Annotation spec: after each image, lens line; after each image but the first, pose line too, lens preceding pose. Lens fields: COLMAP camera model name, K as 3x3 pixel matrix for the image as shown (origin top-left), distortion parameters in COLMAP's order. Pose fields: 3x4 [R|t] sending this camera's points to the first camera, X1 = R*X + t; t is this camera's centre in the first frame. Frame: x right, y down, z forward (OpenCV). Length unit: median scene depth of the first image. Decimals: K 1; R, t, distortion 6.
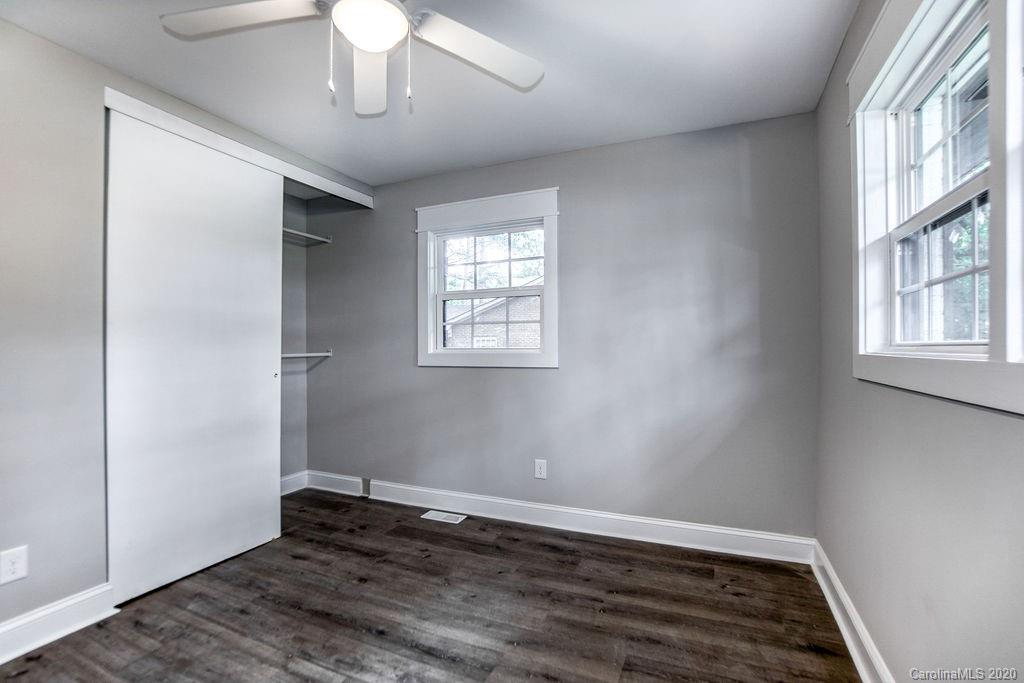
lens RADIAL K [[460.5, 0, 507.7], [0, 460.5, 348.5], [0, 0, 1]] dist [-0.040612, 0.008112]
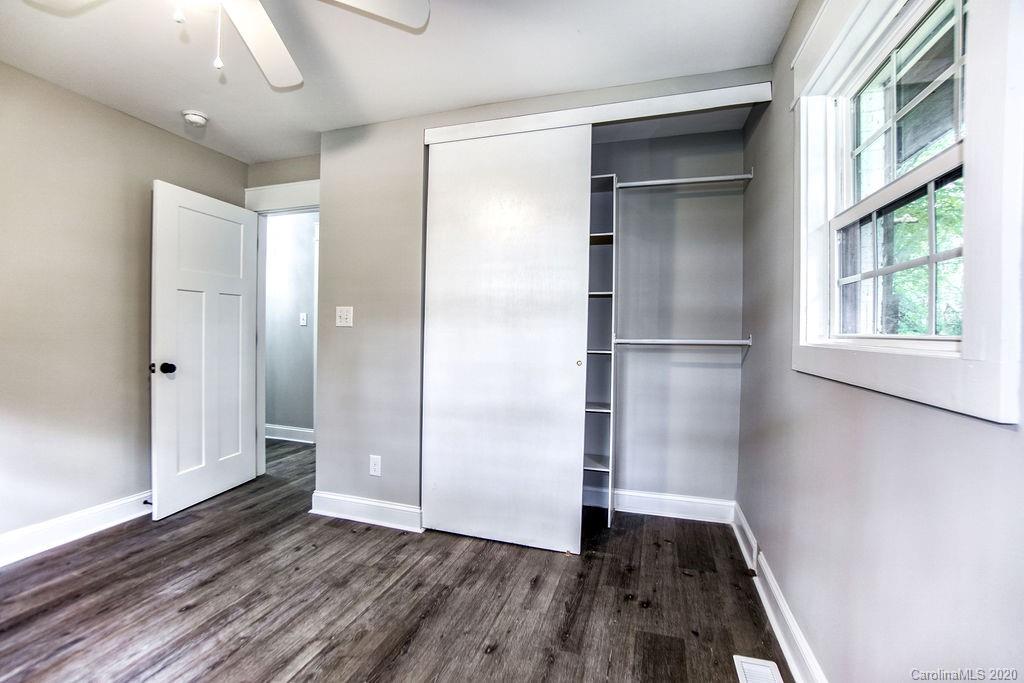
lens RADIAL K [[460.5, 0, 505.2], [0, 460.5, 331.4], [0, 0, 1]] dist [-0.040612, 0.008112]
pose [[0.092643, -0.000625, -0.995699, 0.406555], [-0.009979, 0.999949, -0.001556, 0.004464], [0.995649, 0.010081, 0.092632, 0.963511]]
